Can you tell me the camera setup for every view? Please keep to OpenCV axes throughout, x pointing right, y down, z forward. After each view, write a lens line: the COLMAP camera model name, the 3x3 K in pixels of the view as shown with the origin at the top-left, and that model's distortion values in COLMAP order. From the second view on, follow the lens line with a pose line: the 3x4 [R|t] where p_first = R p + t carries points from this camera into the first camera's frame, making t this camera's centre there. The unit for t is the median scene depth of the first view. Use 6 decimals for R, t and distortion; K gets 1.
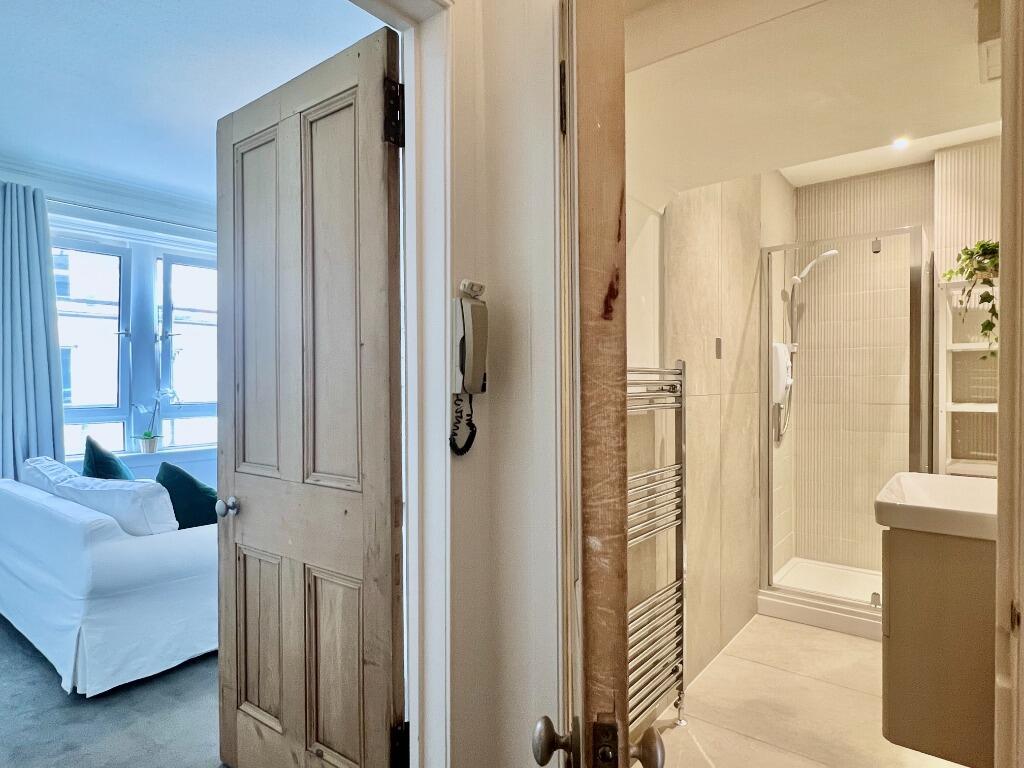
lens RADIAL K [[596.0, 0, 512.2], [0, 596.0, 393.1], [0, 0, 1]] dist [0.003001, 0.000808]
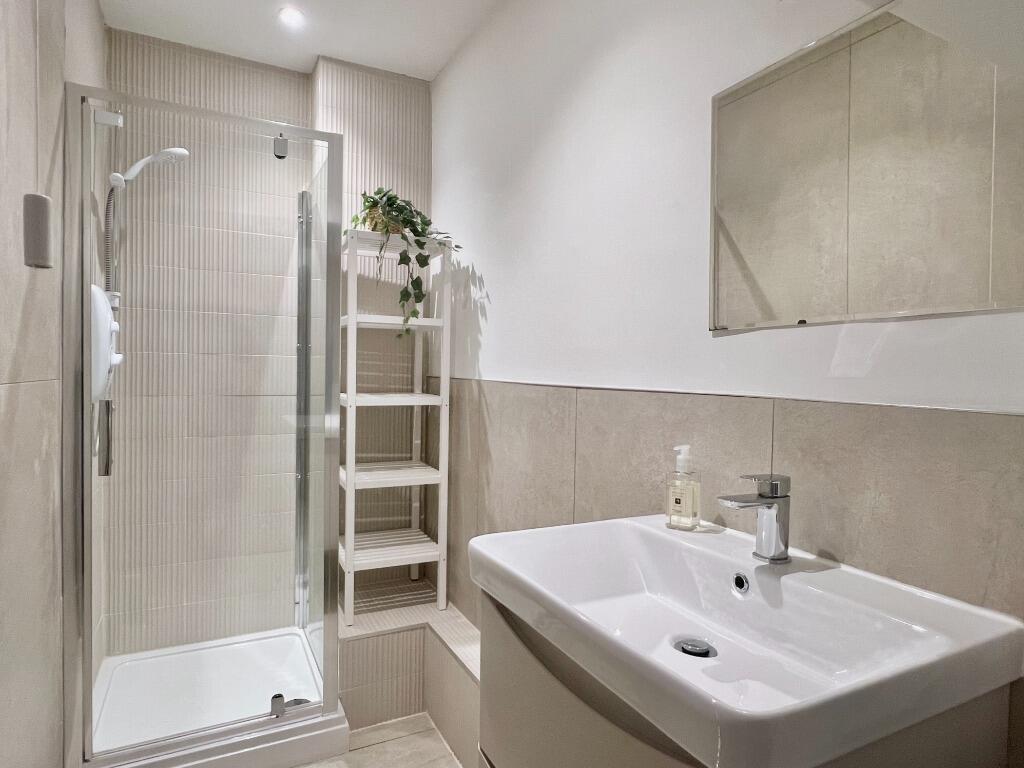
lens RADIAL K [[596.0, 0, 512.2], [0, 596.0, 393.1], [0, 0, 1]] dist [0.003001, 0.000808]
pose [[0.418096, -0.019524, 0.908193, 0.125754], [-0.008451, 0.999642, 0.025380, -0.005067], [-0.908364, -0.018286, 0.417781, 0.468875]]
